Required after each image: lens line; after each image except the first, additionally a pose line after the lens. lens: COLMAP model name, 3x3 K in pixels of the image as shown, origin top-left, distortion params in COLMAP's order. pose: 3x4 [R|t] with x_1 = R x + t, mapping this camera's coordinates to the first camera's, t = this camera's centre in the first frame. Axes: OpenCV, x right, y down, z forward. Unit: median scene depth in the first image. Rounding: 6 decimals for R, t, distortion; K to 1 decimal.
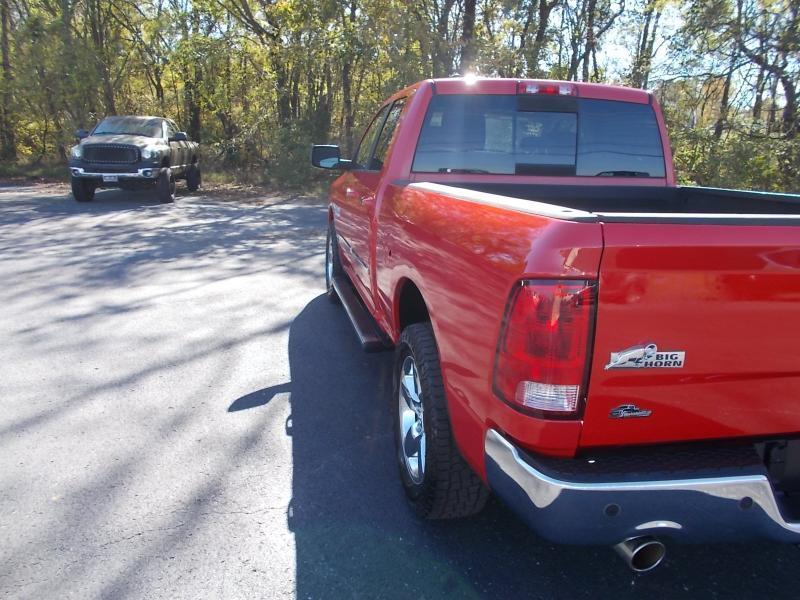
lens RADIAL K [[610.2, 0, 400.0], [0, 610.2, 300.0], [0, 0, 1]] dist [0.002037, -0.004724]
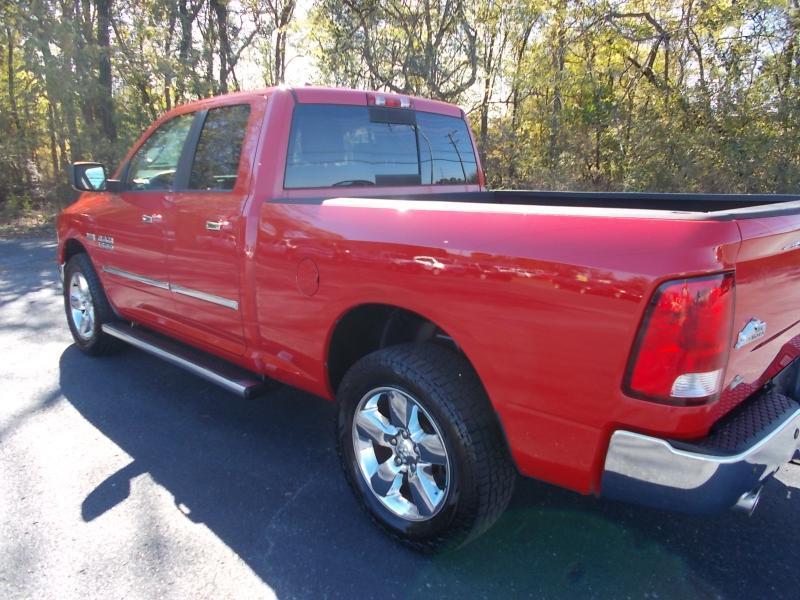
lens RADIAL K [[610.2, 0, 400.0], [0, 610.2, 300.0], [0, 0, 1]] dist [0.002037, -0.004724]
pose [[0.833319, -0.149258, 0.532261, -0.323751], [0.158607, 0.986932, 0.028441, -0.045207], [-0.529551, 0.060720, 0.846102, 0.156964]]
